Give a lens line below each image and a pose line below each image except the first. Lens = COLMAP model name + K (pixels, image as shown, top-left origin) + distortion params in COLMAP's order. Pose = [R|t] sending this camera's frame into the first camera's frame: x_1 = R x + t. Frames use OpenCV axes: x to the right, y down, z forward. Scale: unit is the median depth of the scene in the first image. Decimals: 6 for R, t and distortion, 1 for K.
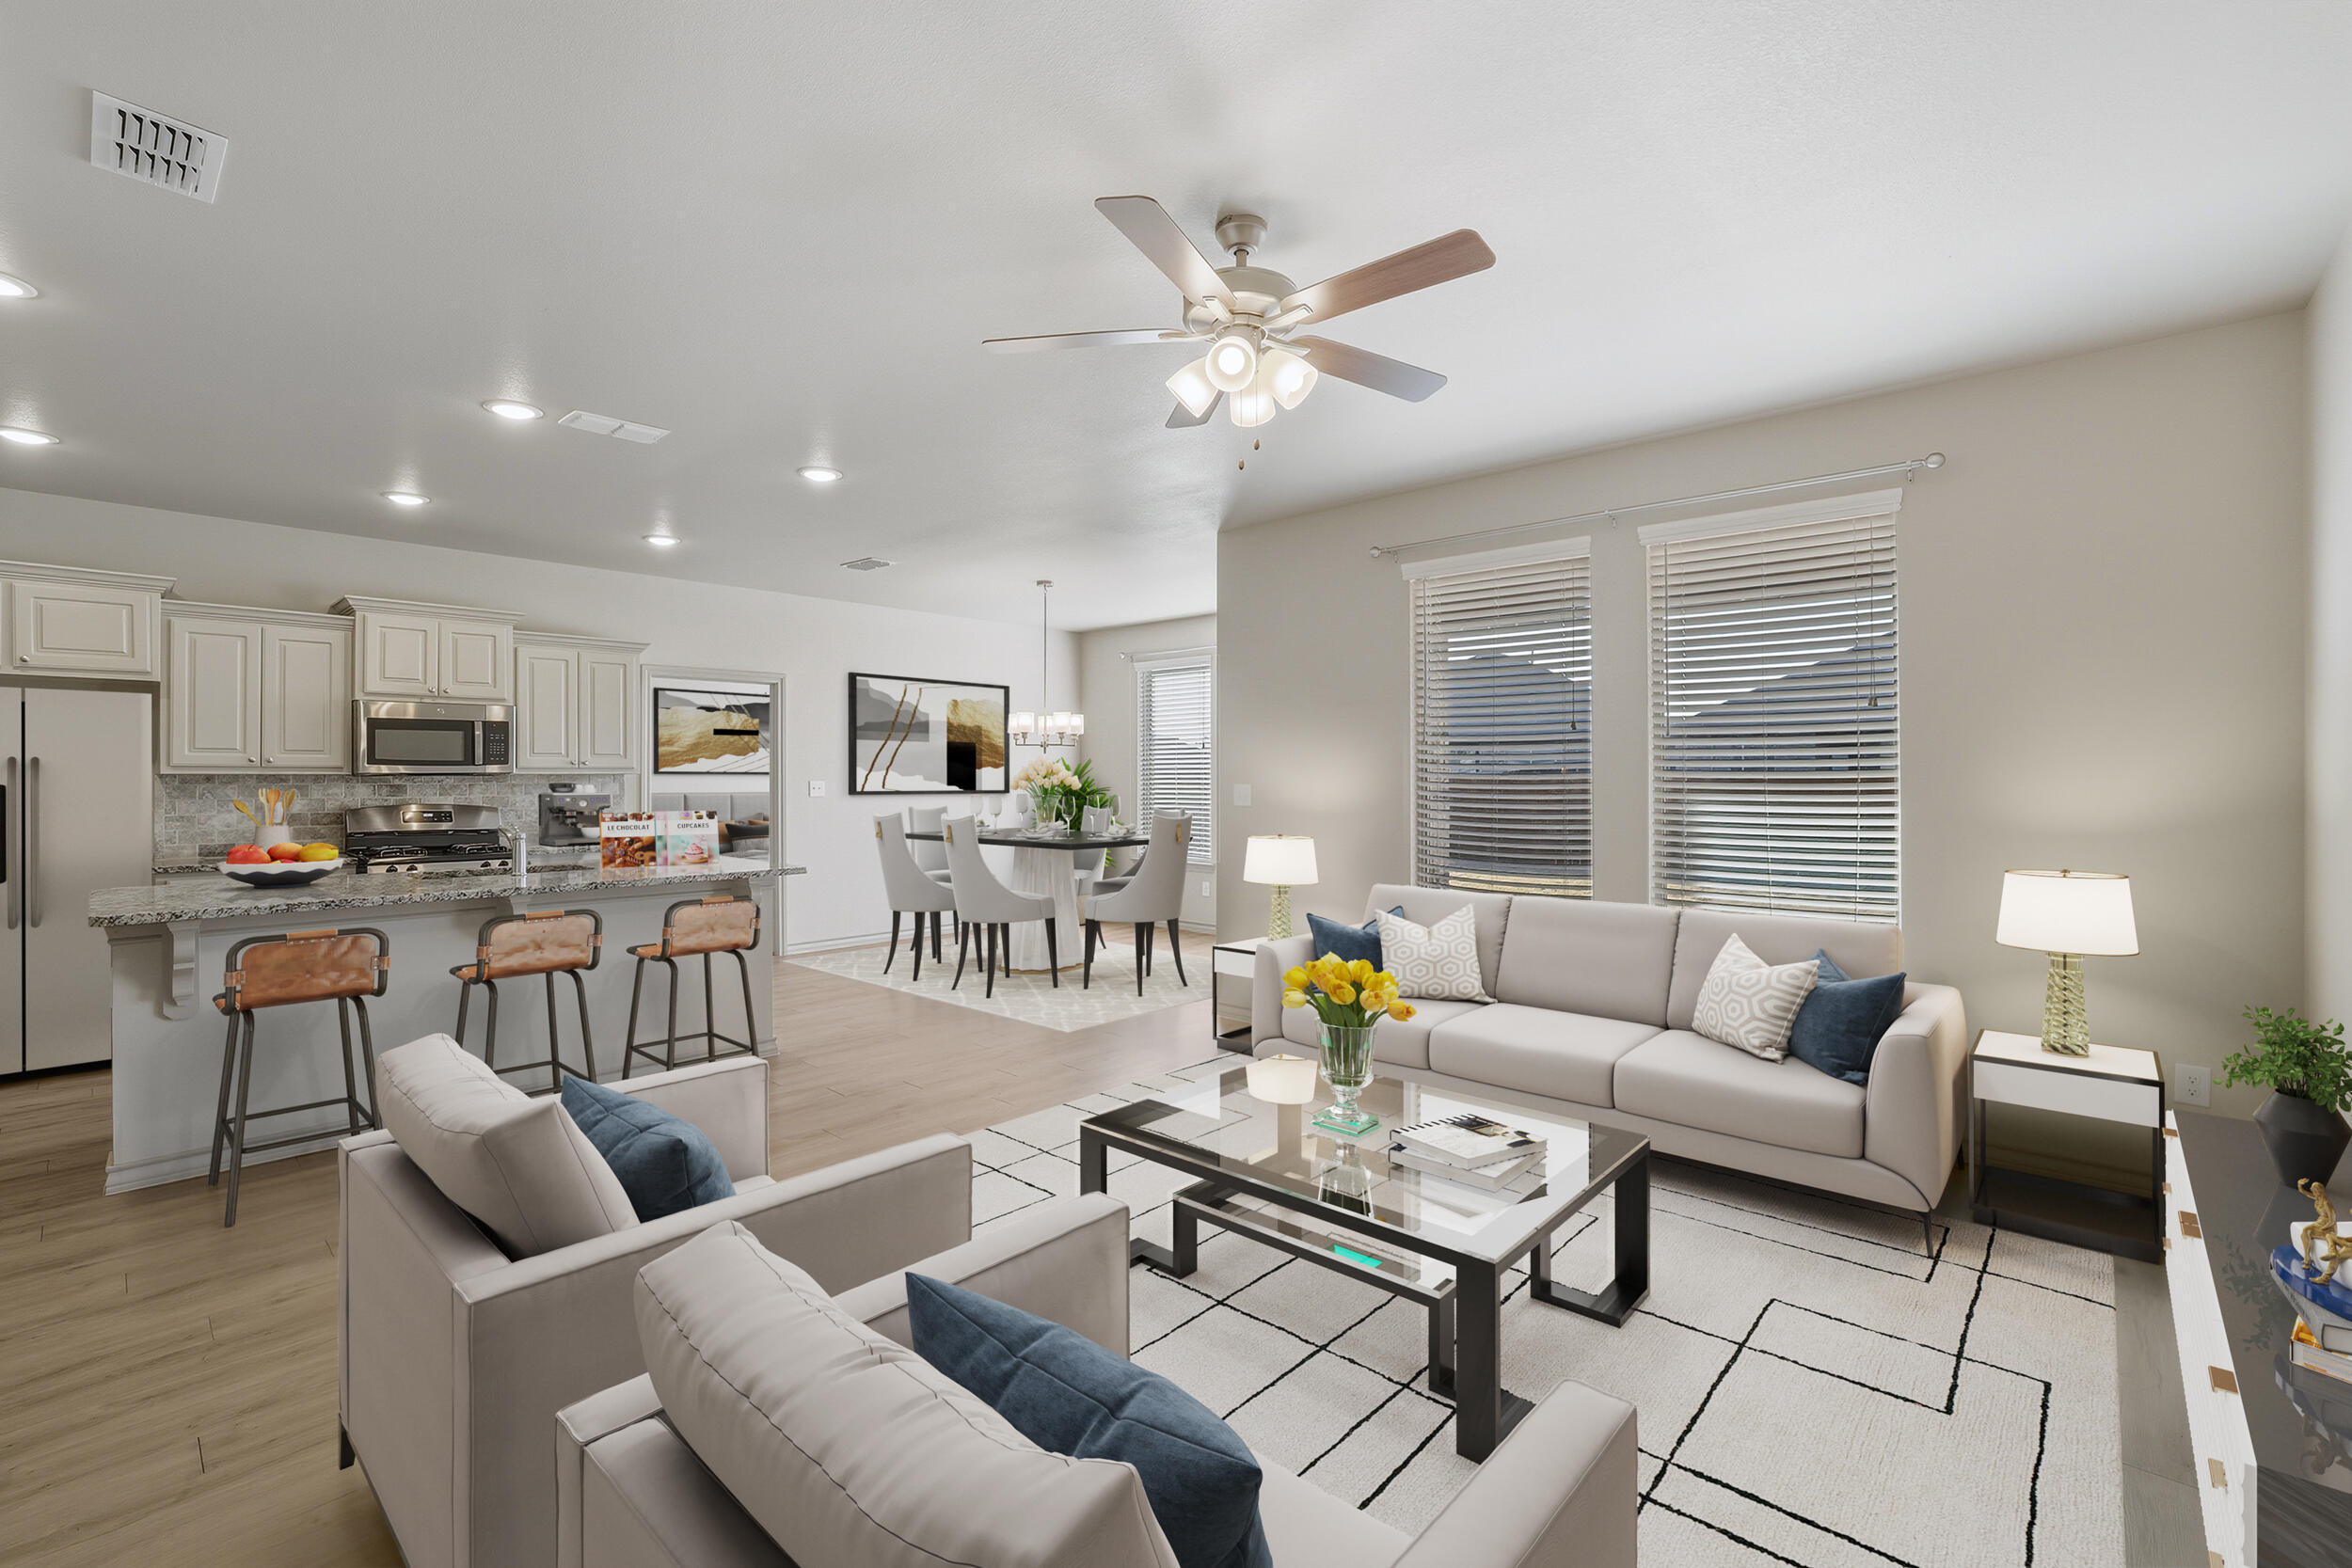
lens RADIAL K [[1024.4, 0, 1170.6], [0, 1024.4, 768.4], [0, 0, 1]] dist [-0.040876, 0.014151]
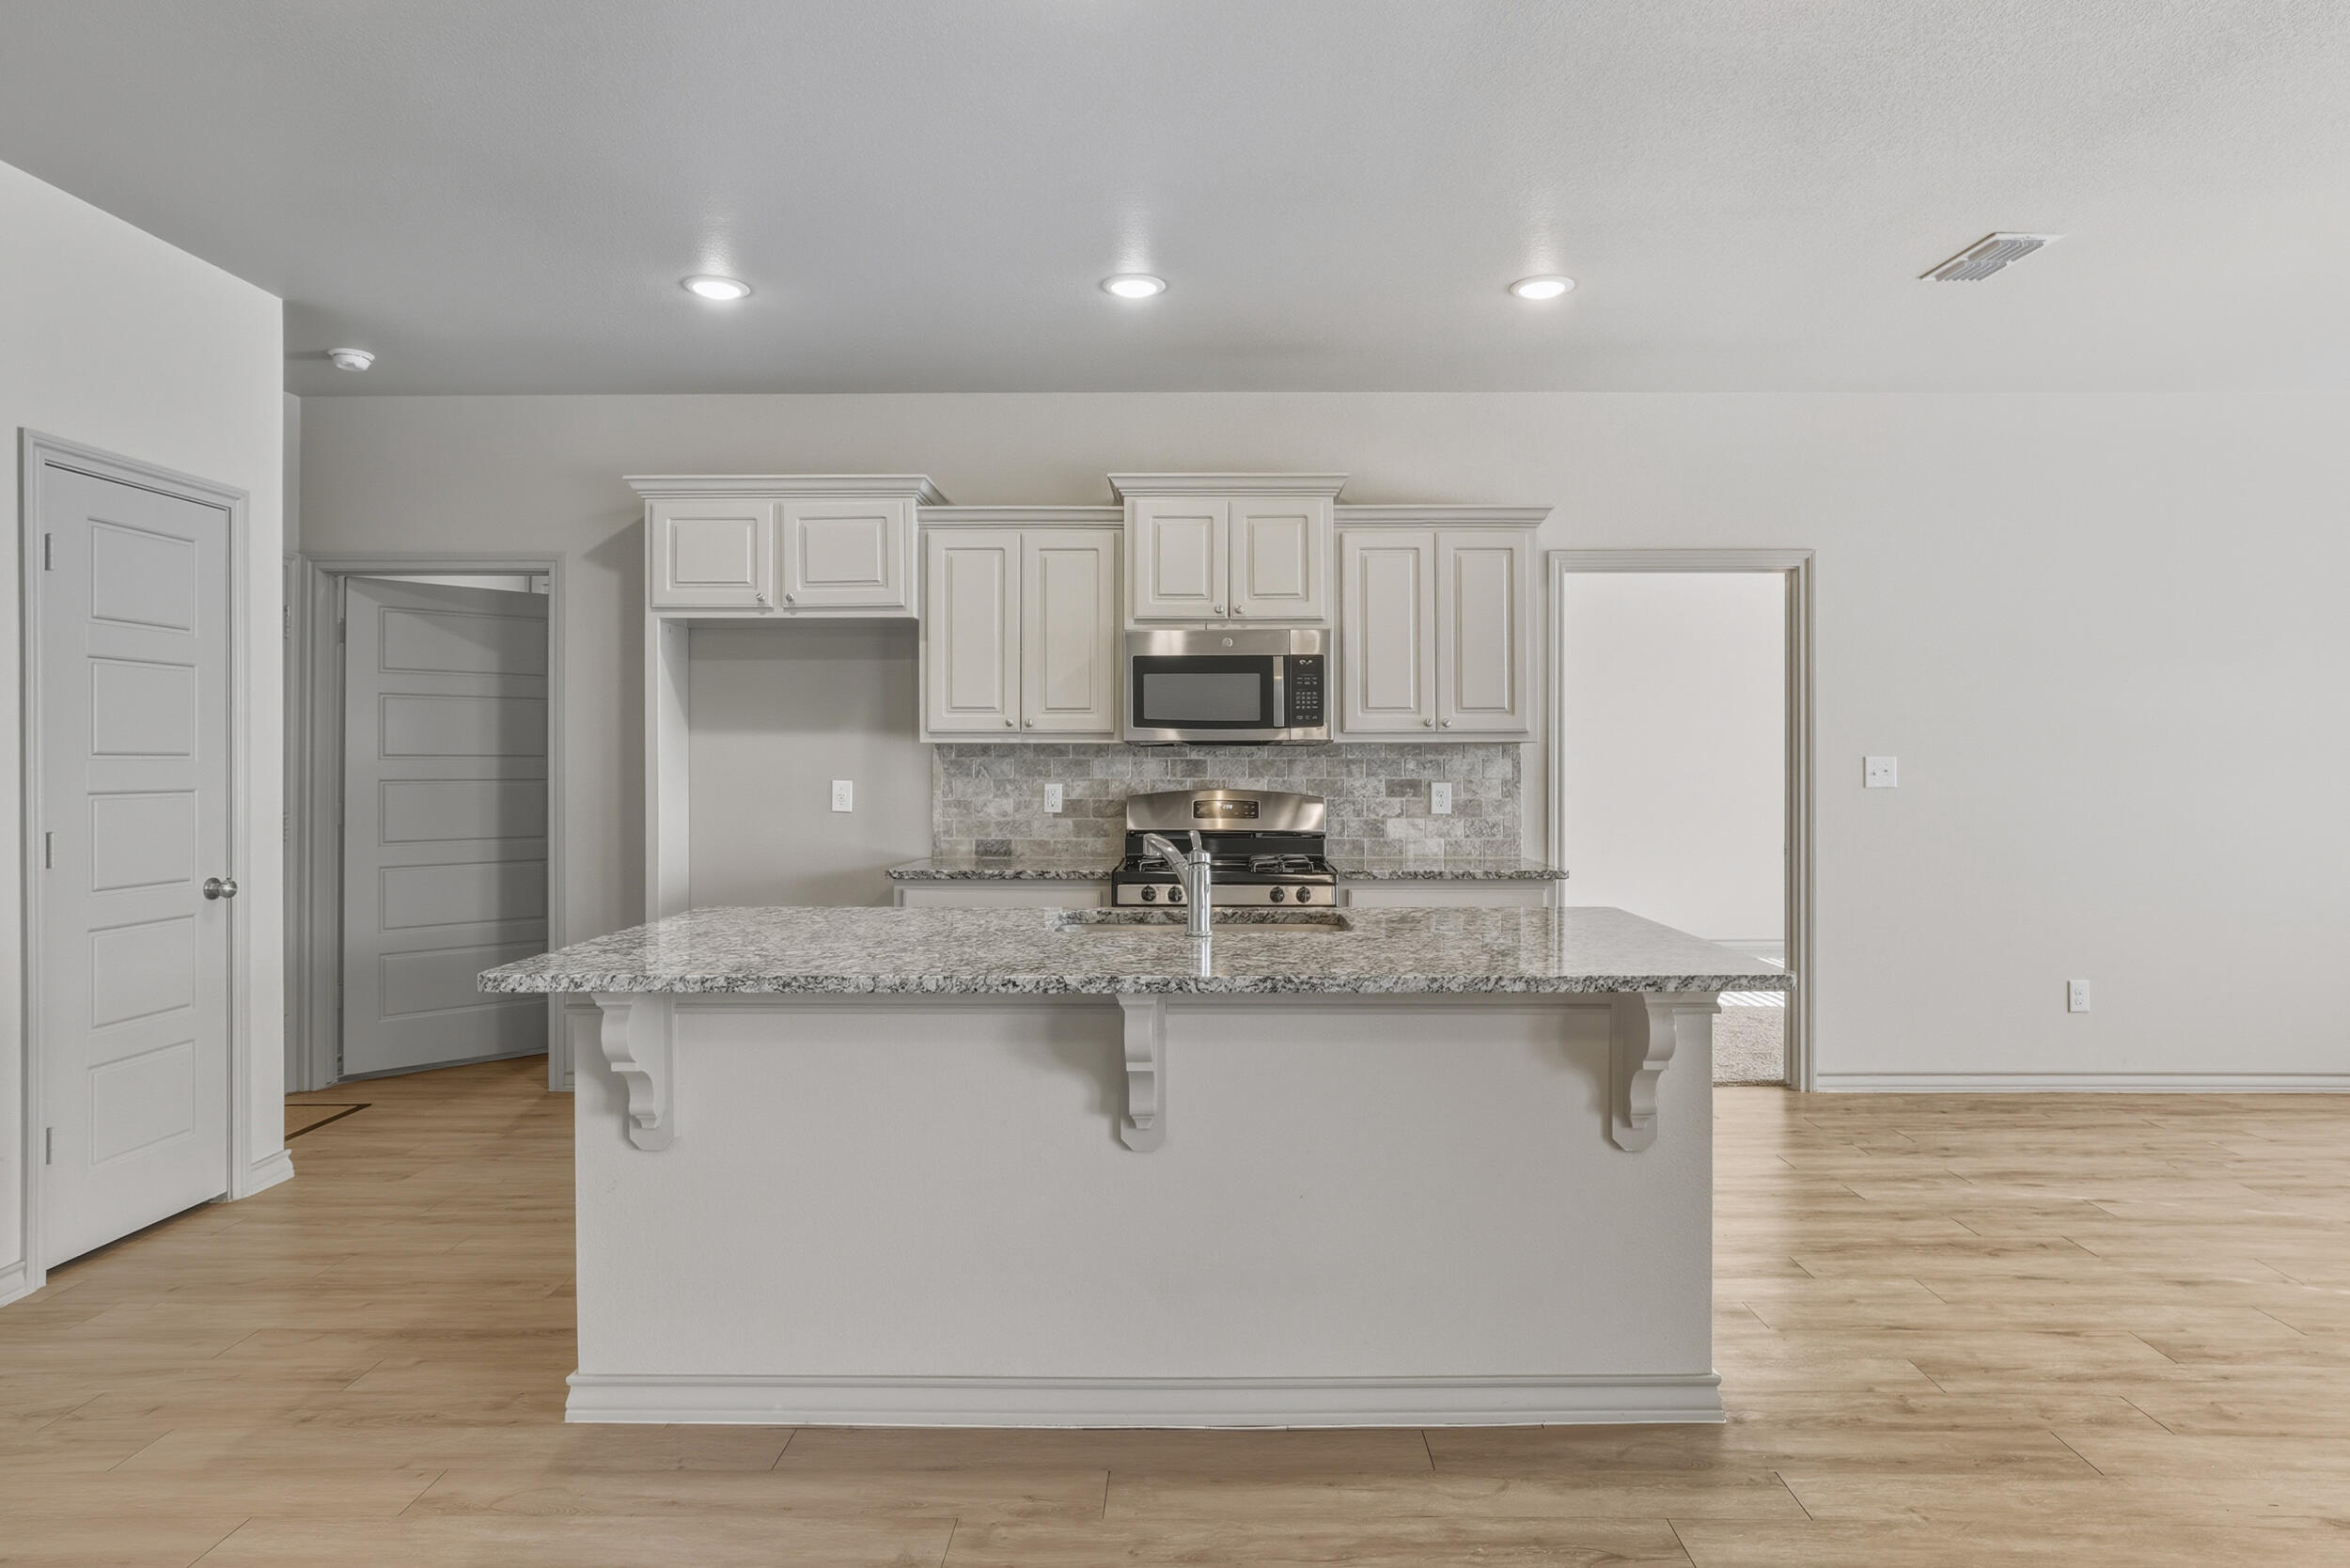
lens RADIAL K [[1355.1, 0, 1203.6], [0, 1355.1, 764.8], [0, 0, 1]] dist [-0.004330, 0.000001]
pose [[0.678964, 0.003988, -0.734161, -0.120397], [0.005250, 0.999933, 0.010287, 0.011651], [0.734153, -0.010839, 0.678898, 0.438582]]
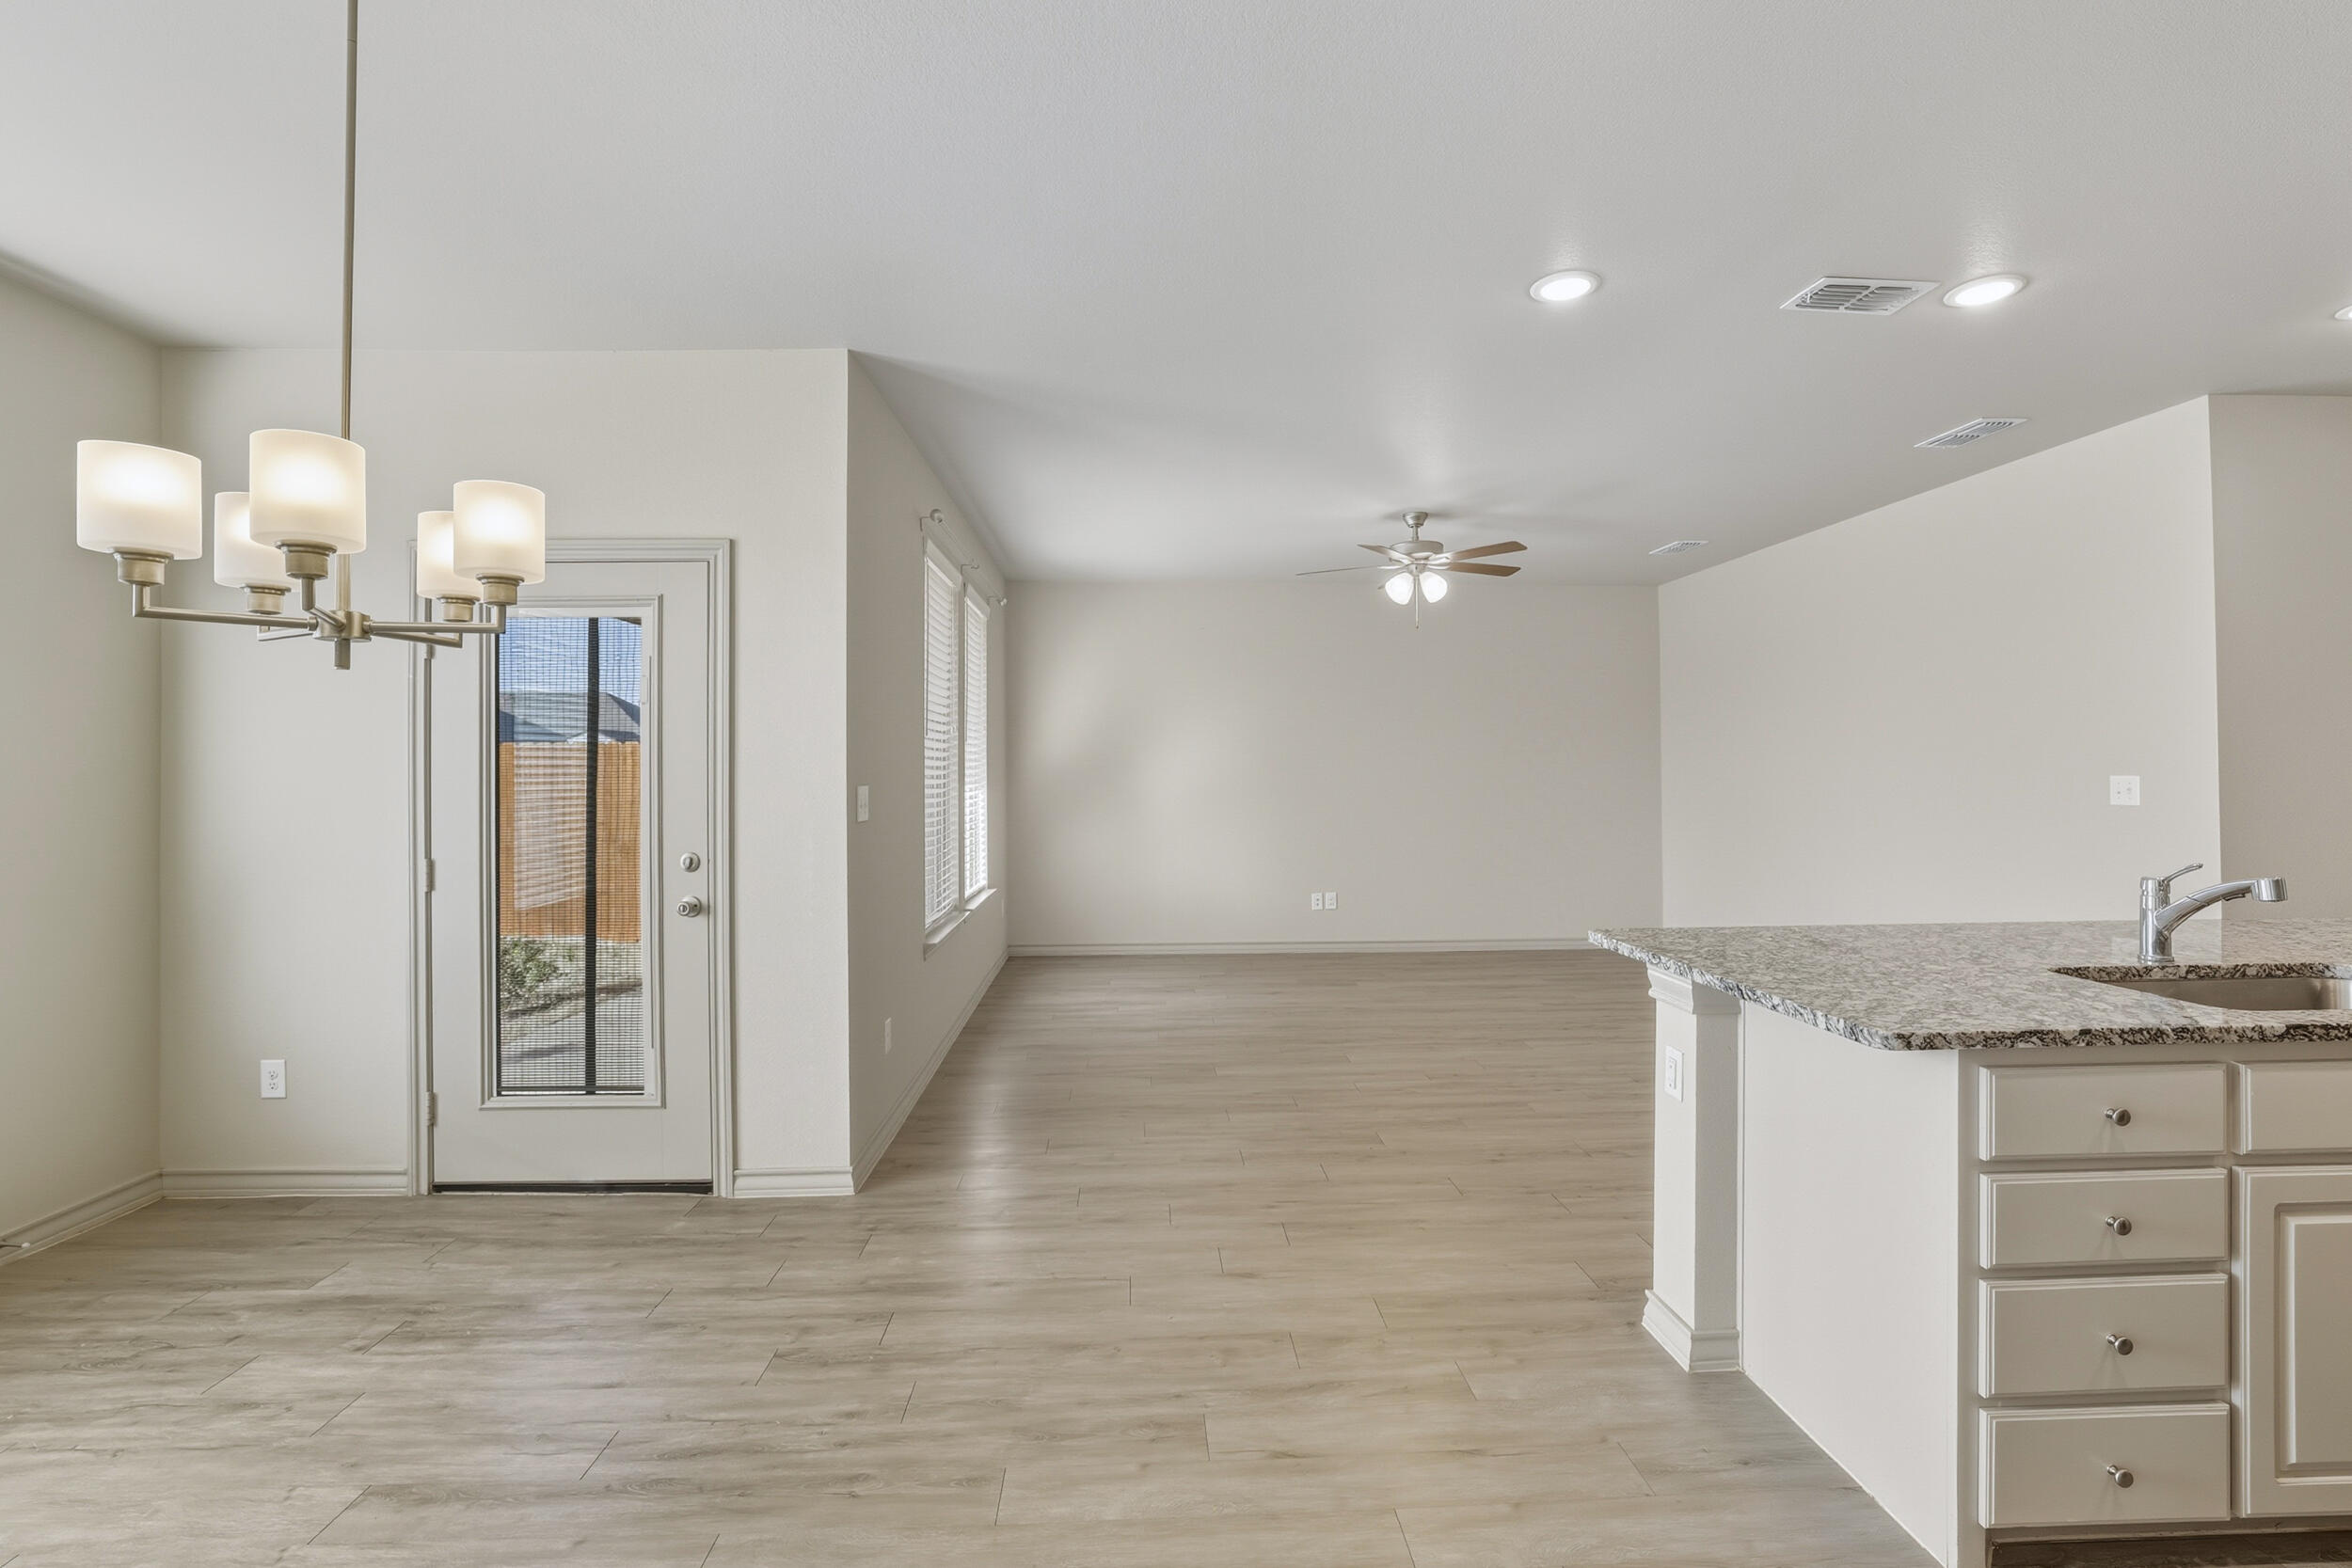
lens RADIAL K [[1014.8, 0, 1173.6], [0, 1014.8, 773.7], [0, 0, 1]] dist [-0.049723, 0.017251]
pose [[-0.705619, 0.004511, 0.708577, -0.501662], [0.002969, 0.999990, -0.003410, 0.010137], [-0.708585, -0.000302, -0.705626, 1.328559]]
